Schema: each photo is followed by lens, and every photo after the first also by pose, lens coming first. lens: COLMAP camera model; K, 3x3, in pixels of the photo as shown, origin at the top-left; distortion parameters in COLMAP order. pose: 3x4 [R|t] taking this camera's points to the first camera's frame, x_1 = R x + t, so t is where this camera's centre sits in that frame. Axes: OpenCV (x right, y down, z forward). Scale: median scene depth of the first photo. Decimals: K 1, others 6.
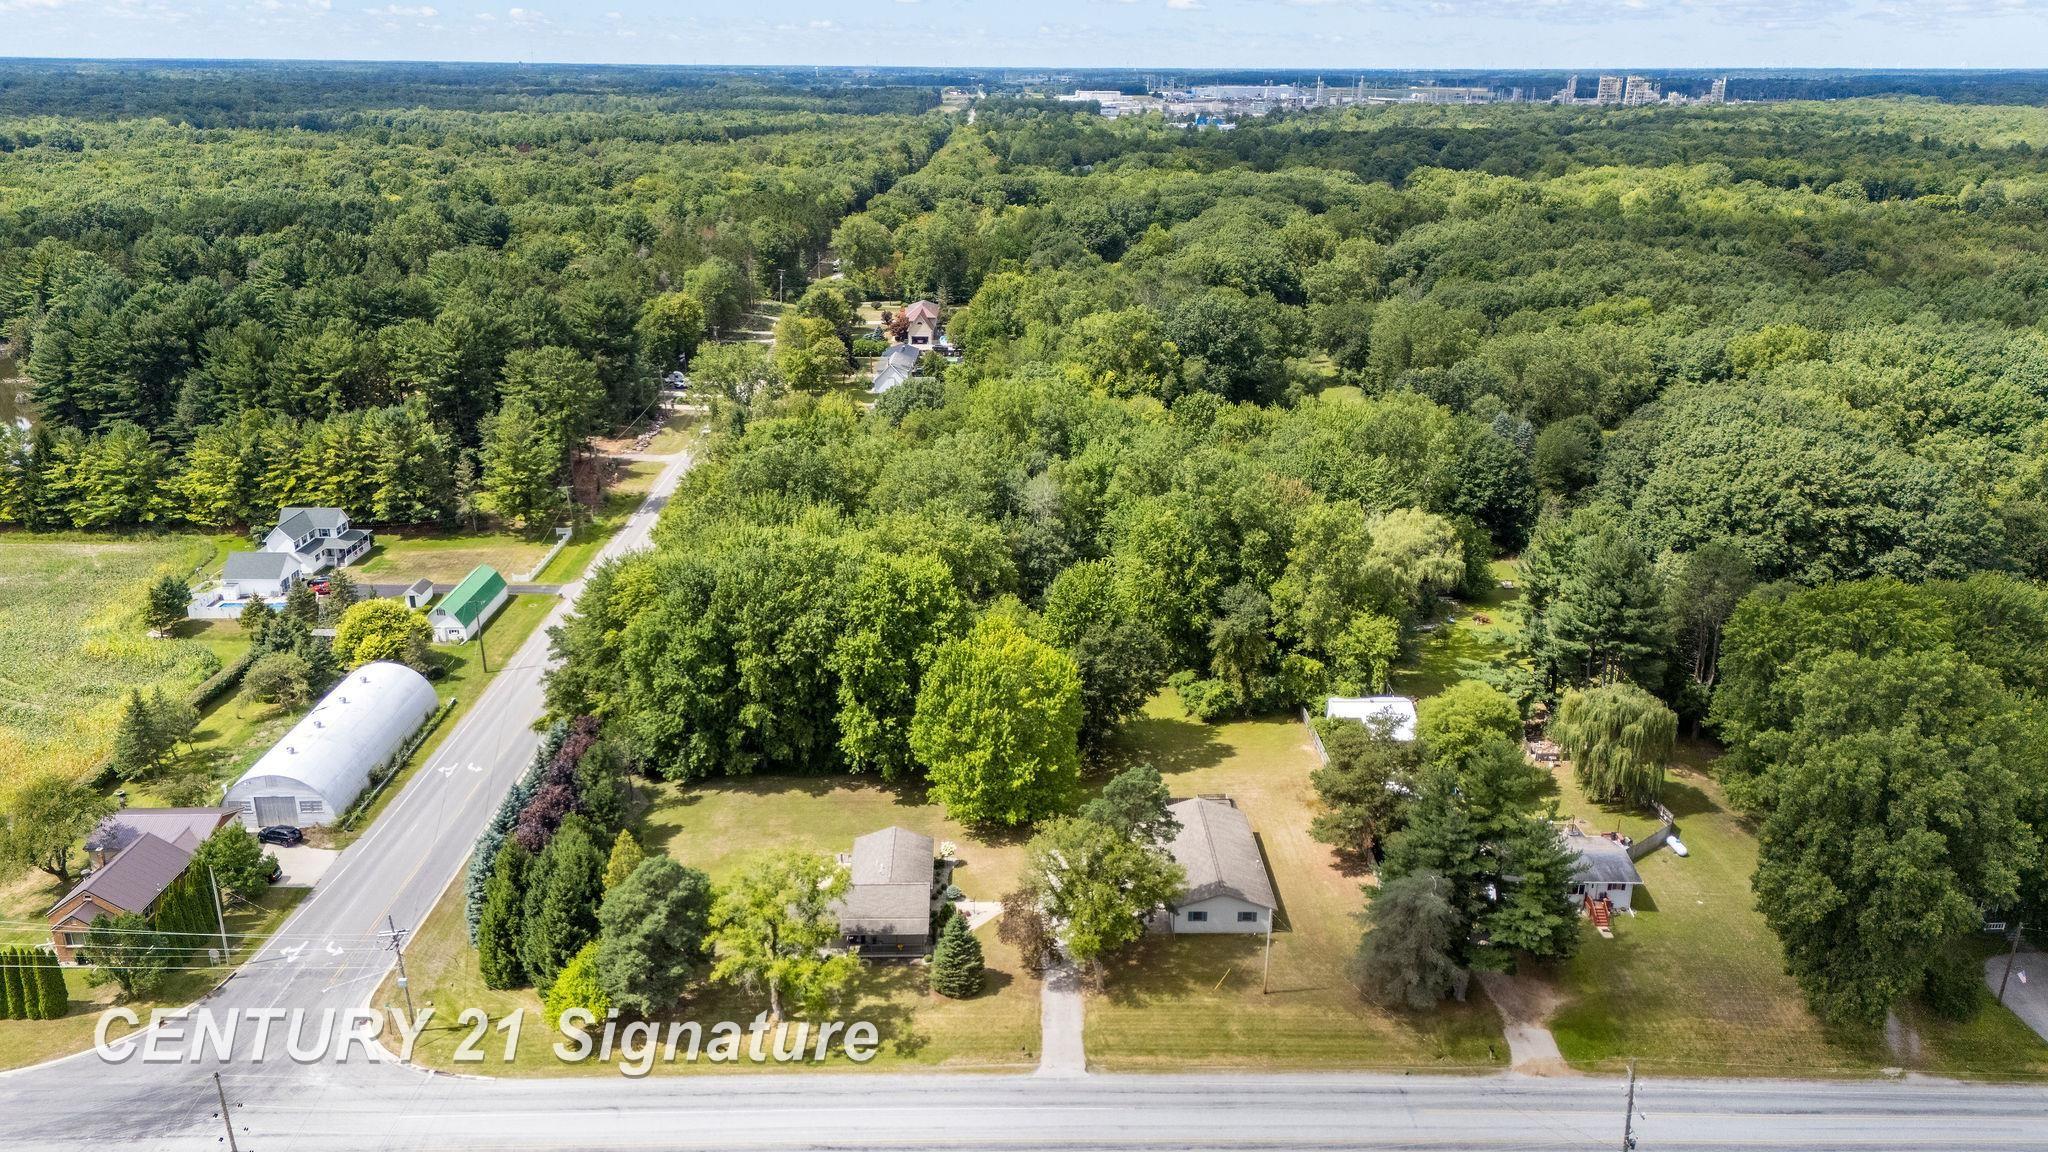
lens RADIAL K [[1511.2, 0, 1025.0], [0, 1511.2, 564.2], [0, 0, 1]] dist [0.134673, -0.196448]
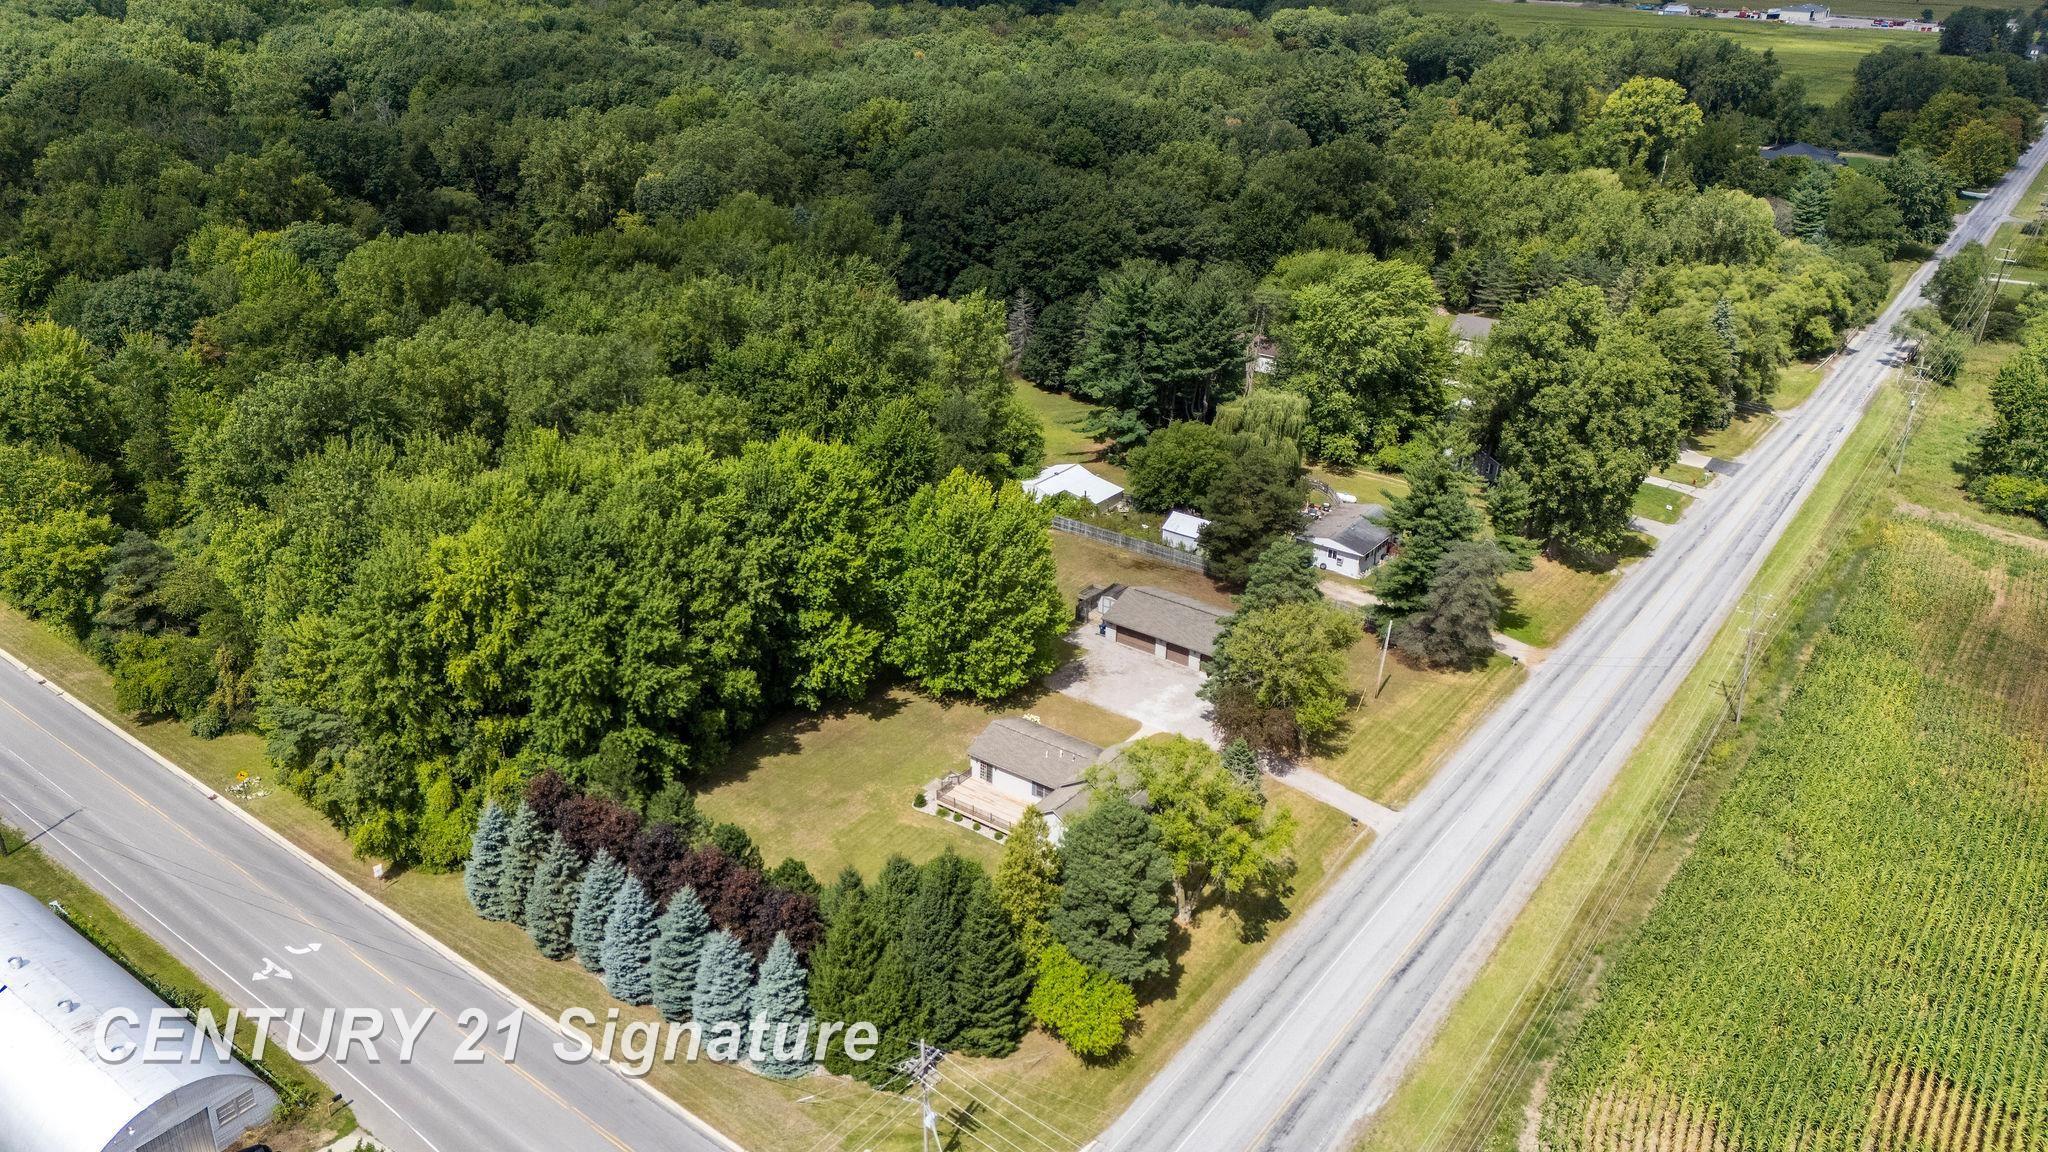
lens RADIAL K [[1511.2, 0, 1025.0], [0, 1511.2, 564.2], [0, 0, 1]] dist [0.134673, -0.196448]
pose [[0.617282, -0.316271, 0.720372, -0.662938], [0.241135, 0.947627, 0.209418, -0.088929], [-0.748877, 0.044437, 0.661217, 0.399838]]
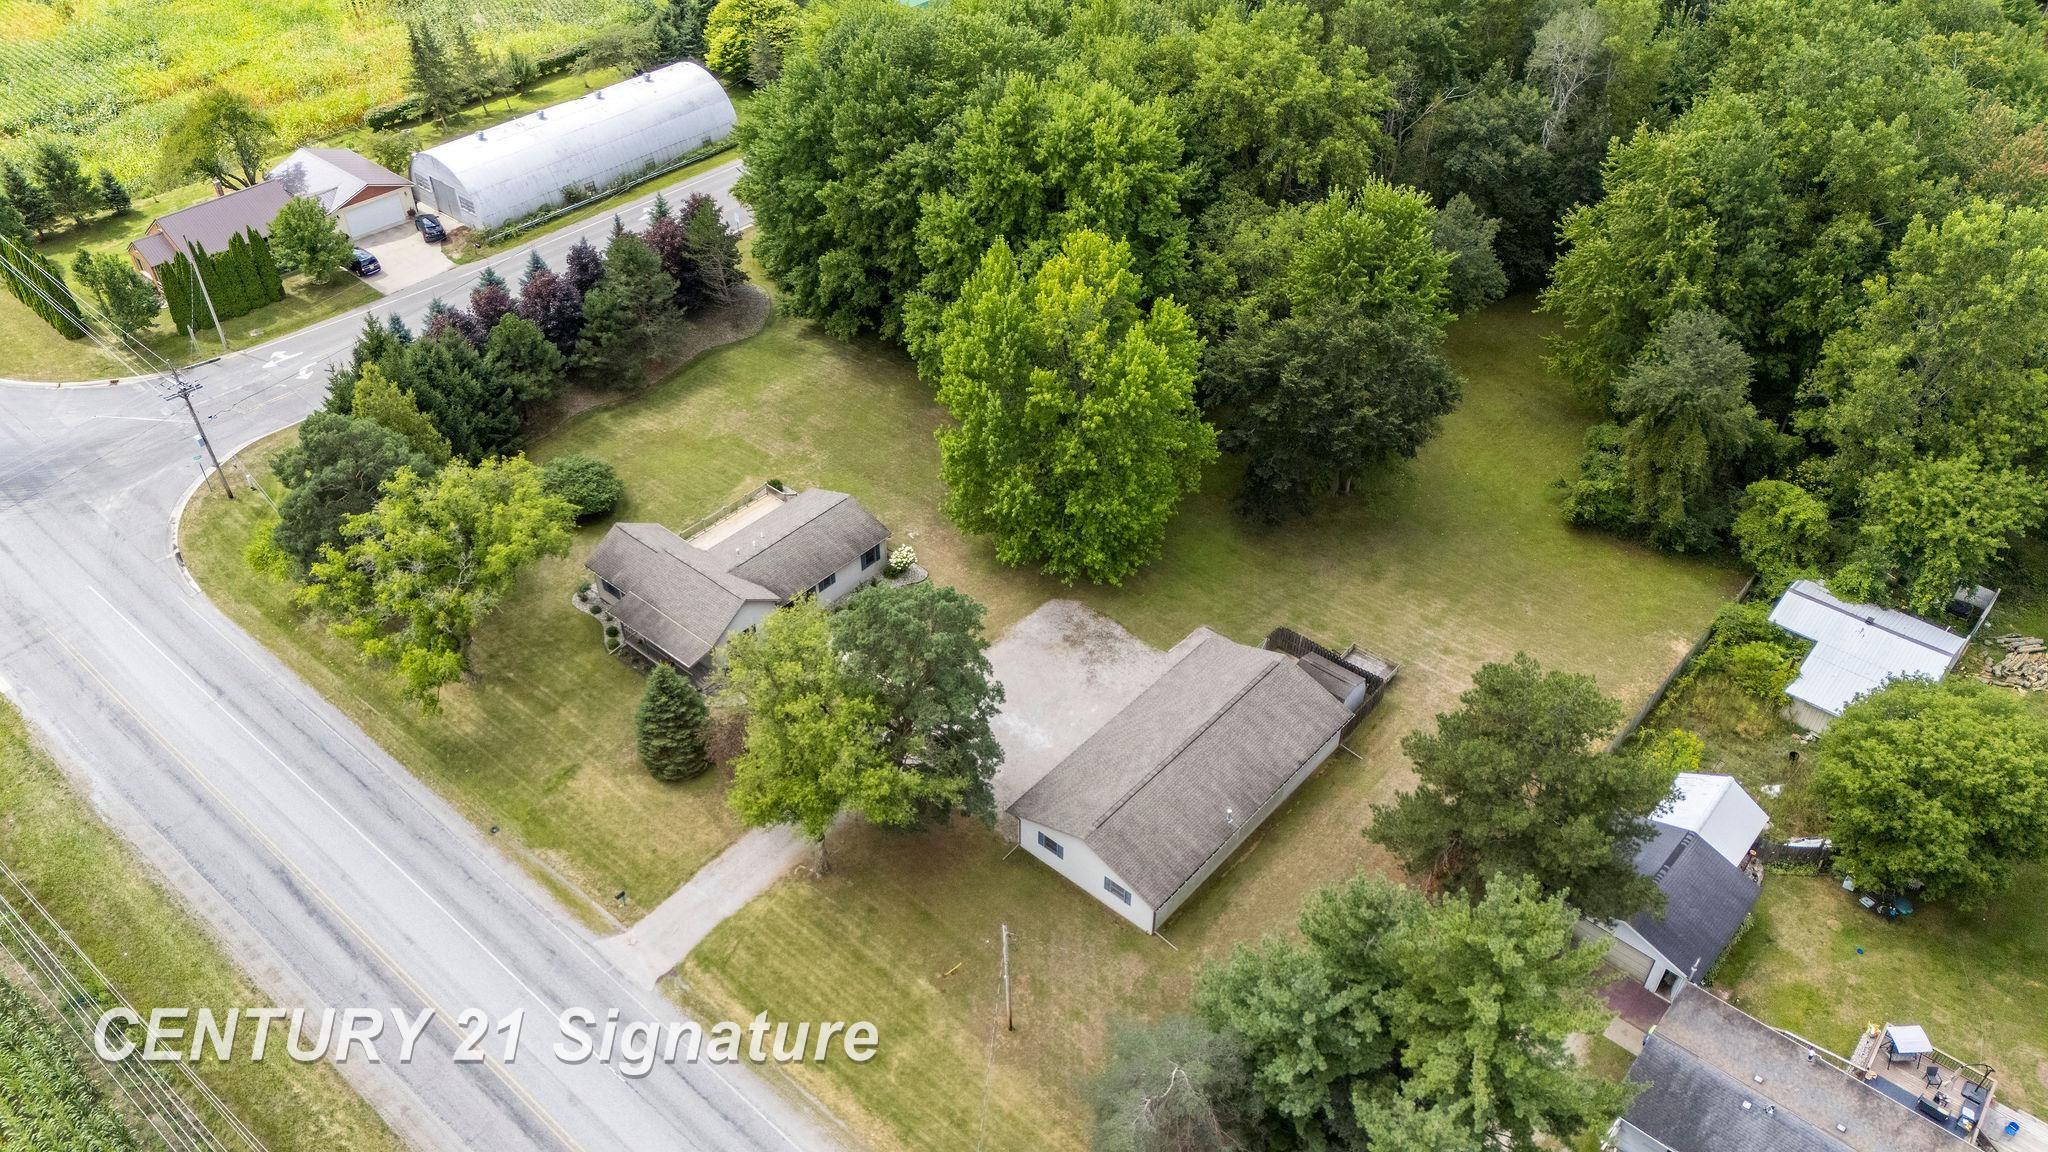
lens RADIAL K [[1511.2, 0, 1025.0], [0, 1511.2, 564.2], [0, 0, 1]] dist [0.134673, -0.196448]
pose [[0.736243, 0.416583, -0.533296, 0.337348], [-0.213320, 0.890754, 0.401312, -0.083384], [0.642216, -0.181700, 0.744677, 0.539128]]
